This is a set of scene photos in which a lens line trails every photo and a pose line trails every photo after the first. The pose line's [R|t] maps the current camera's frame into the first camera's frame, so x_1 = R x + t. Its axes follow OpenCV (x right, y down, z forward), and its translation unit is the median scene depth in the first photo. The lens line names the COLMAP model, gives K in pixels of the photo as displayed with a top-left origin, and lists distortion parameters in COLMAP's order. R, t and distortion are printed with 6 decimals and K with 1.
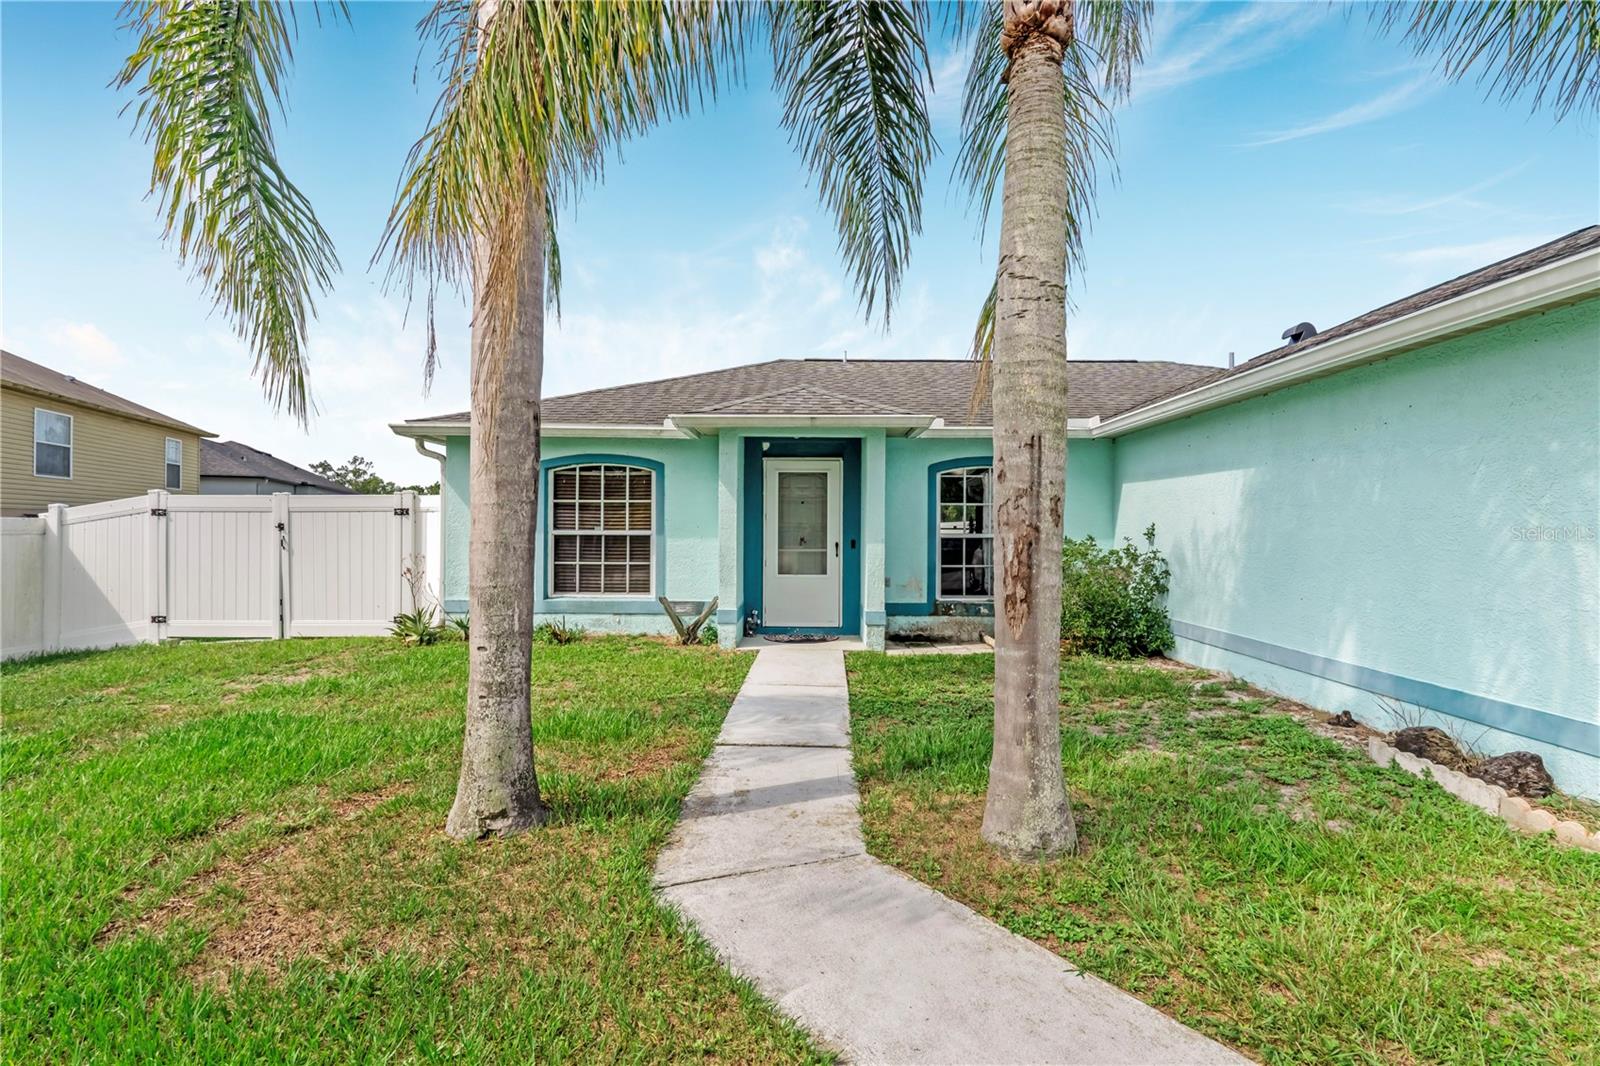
lens RADIAL K [[731.2, 0, 798.6], [0, 731.2, 528.6], [0, 0, 1]] dist [-0.008462, 0.000021]
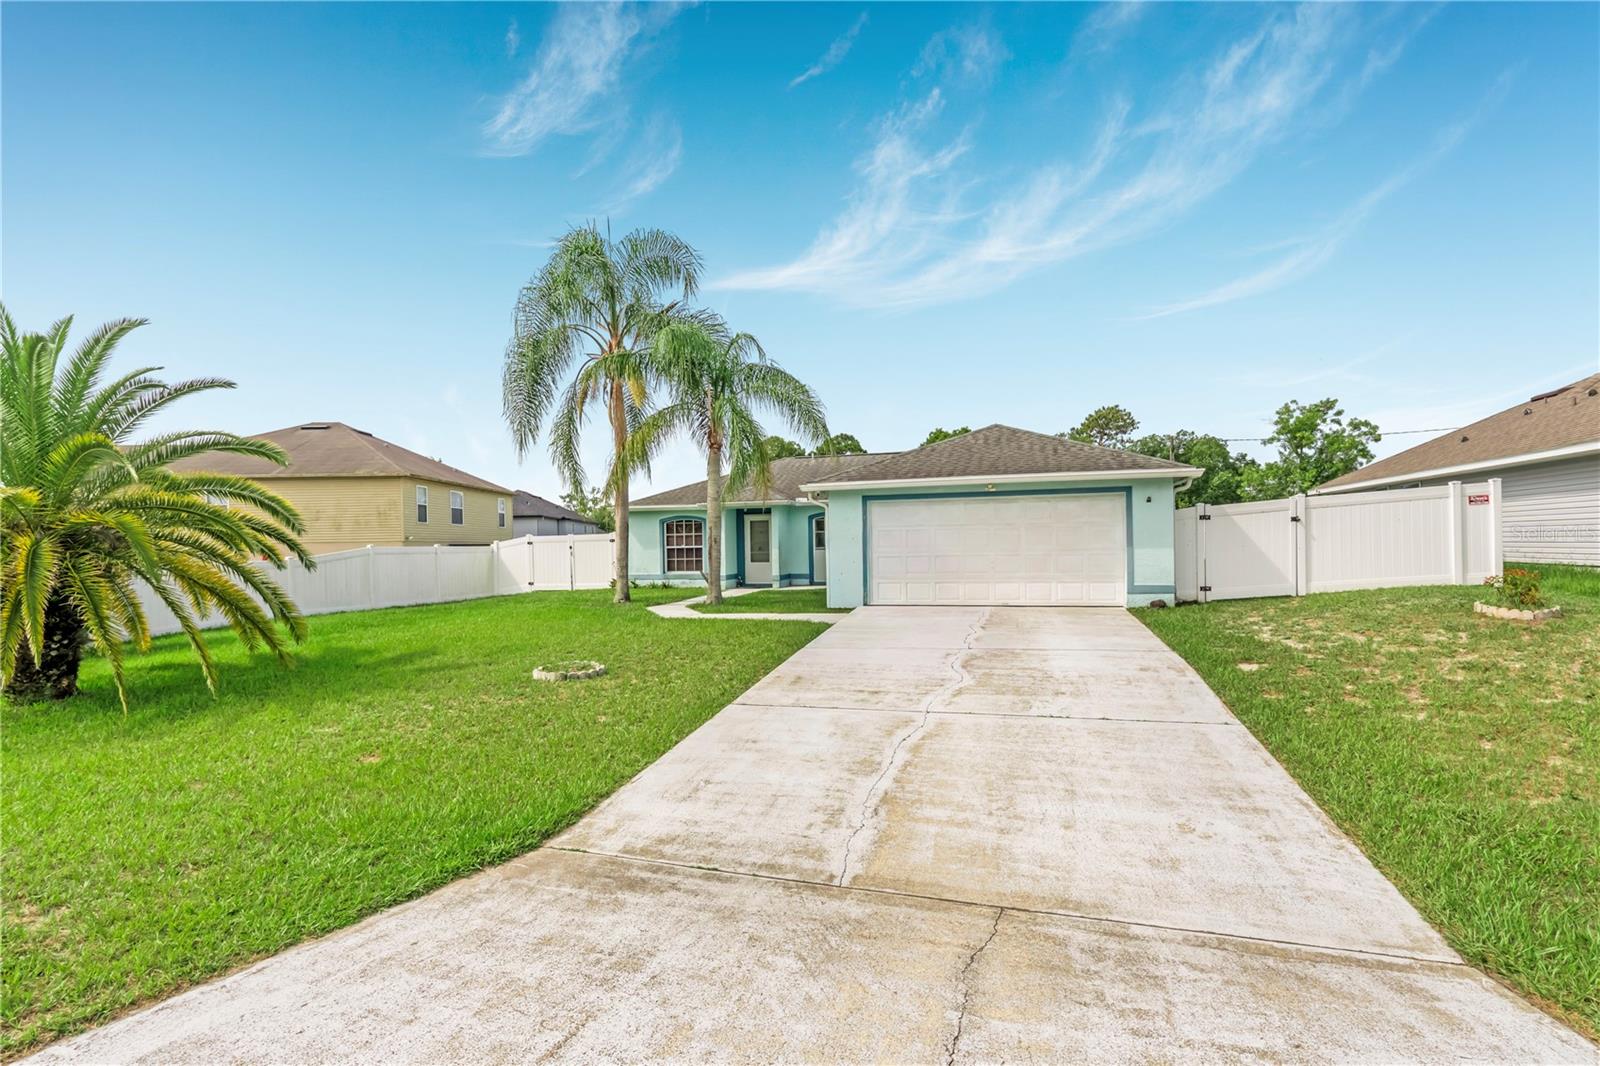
lens RADIAL K [[758.2, 0, 811.6], [0, 758.2, 549.3], [0, 0, 1]] dist [-0.003361, 0.000078]
pose [[0.964082, -0.021041, -0.264771, 0.841975], [0.024004, 0.999680, 0.007961, 0.003170], [0.264519, -0.014030, 0.964278, -1.394899]]
